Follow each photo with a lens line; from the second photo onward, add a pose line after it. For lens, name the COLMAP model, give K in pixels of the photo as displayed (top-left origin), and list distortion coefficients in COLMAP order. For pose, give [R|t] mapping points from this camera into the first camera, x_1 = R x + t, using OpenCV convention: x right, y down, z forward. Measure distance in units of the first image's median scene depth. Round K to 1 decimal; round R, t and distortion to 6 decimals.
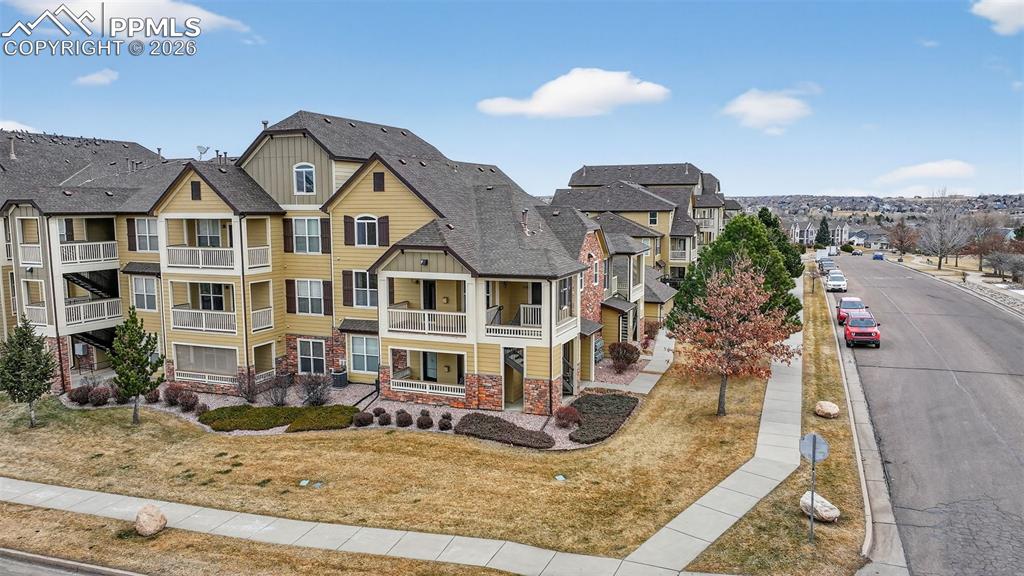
lens RADIAL K [[715.8, 0, 512.0], [0, 715.8, 288.0], [0, 0, 1]] dist [0.004293, 0.004666]
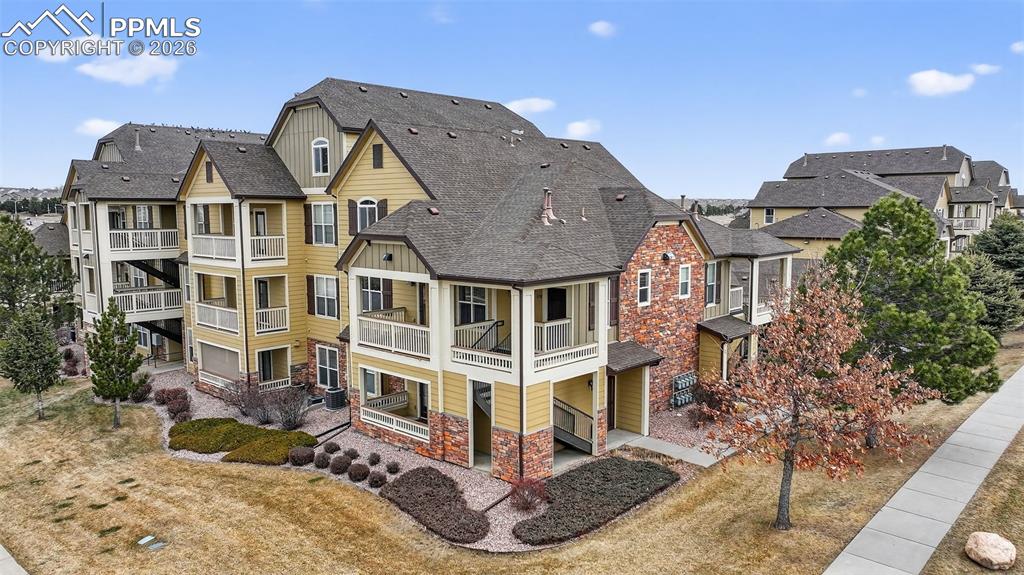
lens RADIAL K [[715.8, 0, 512.0], [0, 715.8, 287.5], [0, 0, 1]] dist [0.004293, 0.004666]
pose [[0.932791, 0.040449, -0.358140, 0.243890], [-0.042793, 0.999083, 0.001384, -0.009639], [0.357868, 0.014035, 0.933667, 0.310662]]
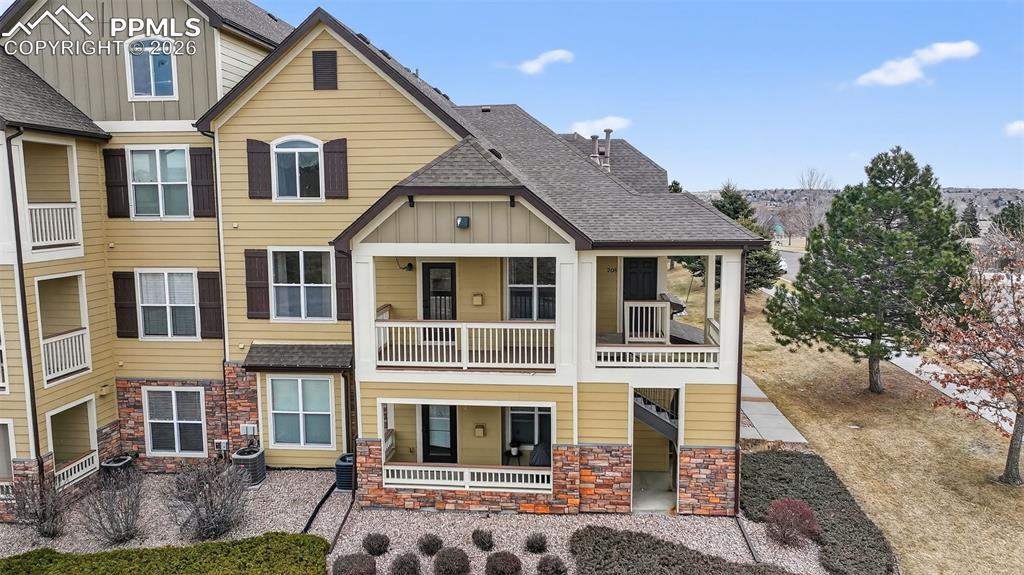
lens RADIAL K [[715.8, 0, 512.0], [0, 715.8, 287.5], [0, 0, 1]] dist [0.004293, 0.004666]
pose [[0.959880, -0.034919, 0.278227, -0.204664], [0.033151, 0.999389, 0.011059, 0.003187], [-0.278443, -0.001392, 0.960452, 0.477895]]
